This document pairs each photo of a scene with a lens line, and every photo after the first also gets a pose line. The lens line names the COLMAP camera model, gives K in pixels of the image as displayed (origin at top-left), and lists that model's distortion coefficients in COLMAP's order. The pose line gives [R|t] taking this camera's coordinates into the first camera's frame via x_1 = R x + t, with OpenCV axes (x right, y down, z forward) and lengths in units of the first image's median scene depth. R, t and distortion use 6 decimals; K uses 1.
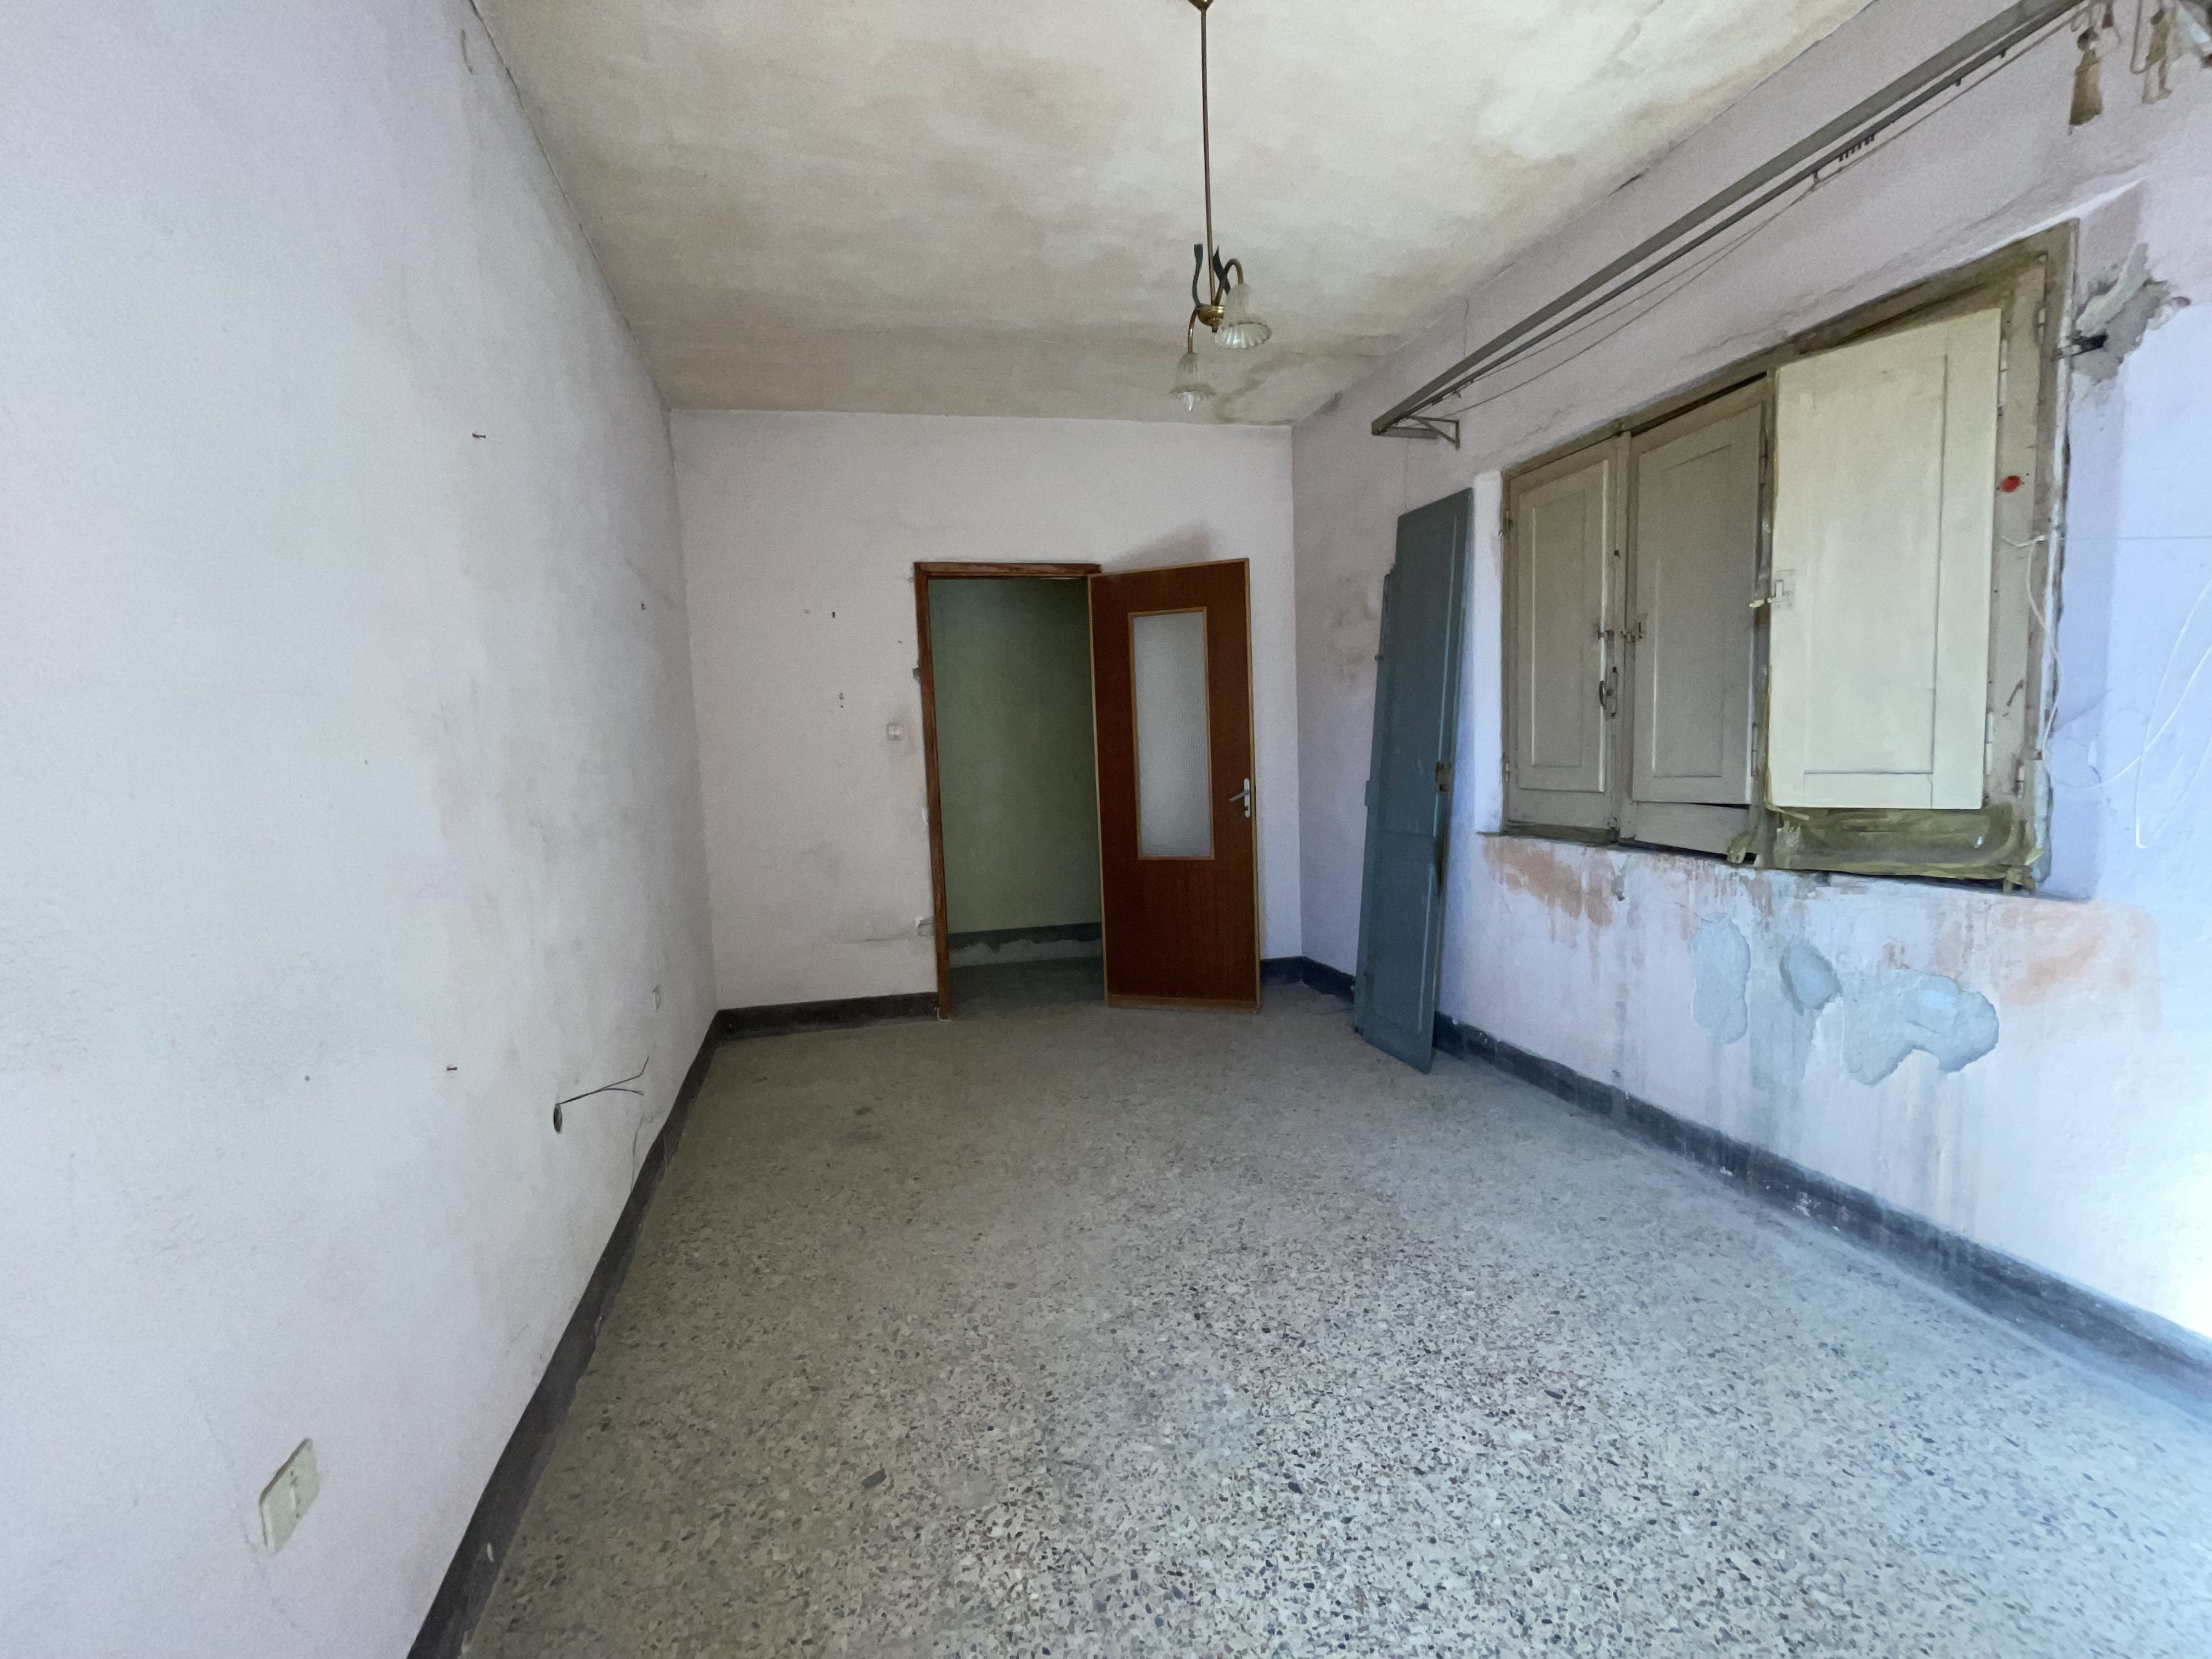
lens RADIAL K [[891.8, 0, 1116.1], [0, 891.8, 838.3], [0, 0, 1]] dist [-0.002866, 0.000231]
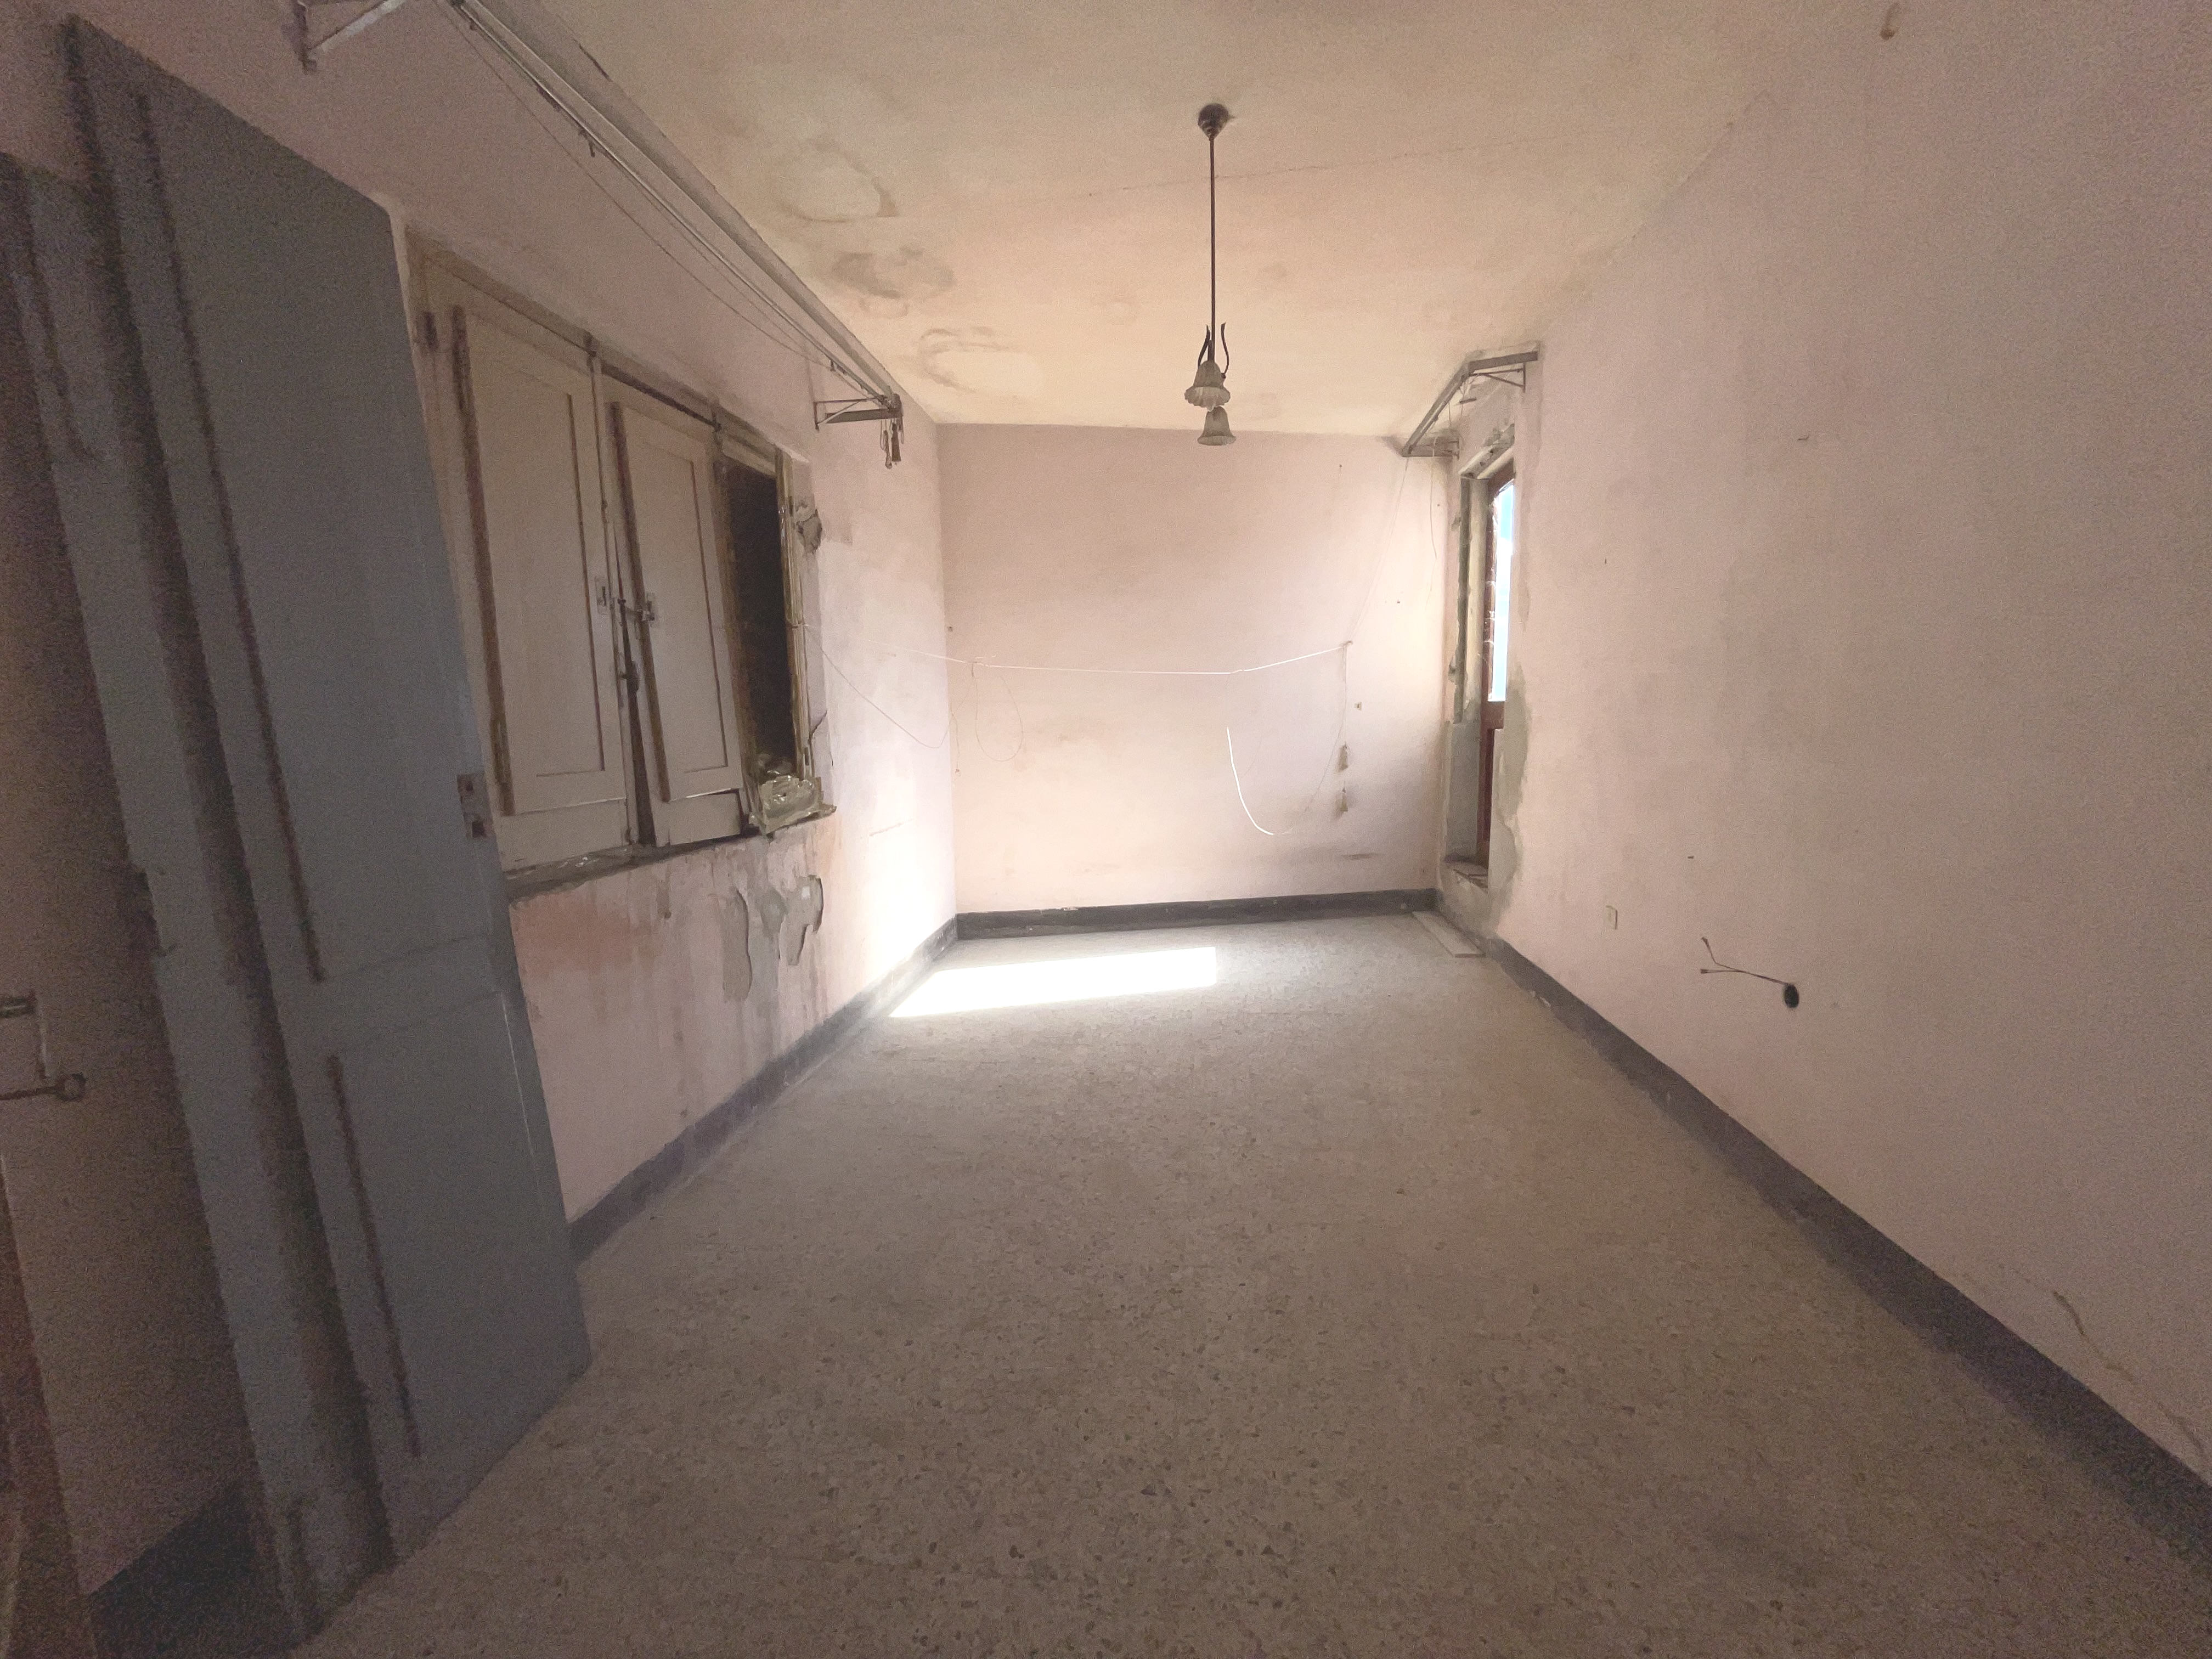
lens RADIAL K [[891.8, 0, 1116.1], [0, 891.8, 838.3], [0, 0, 1]] dist [-0.002866, 0.000231]
pose [[-0.924150, -0.000854, 0.382029, -0.209224], [0.085104, 0.974409, 0.208051, -0.186251], [-0.372430, 0.224782, -0.900427, 1.993177]]
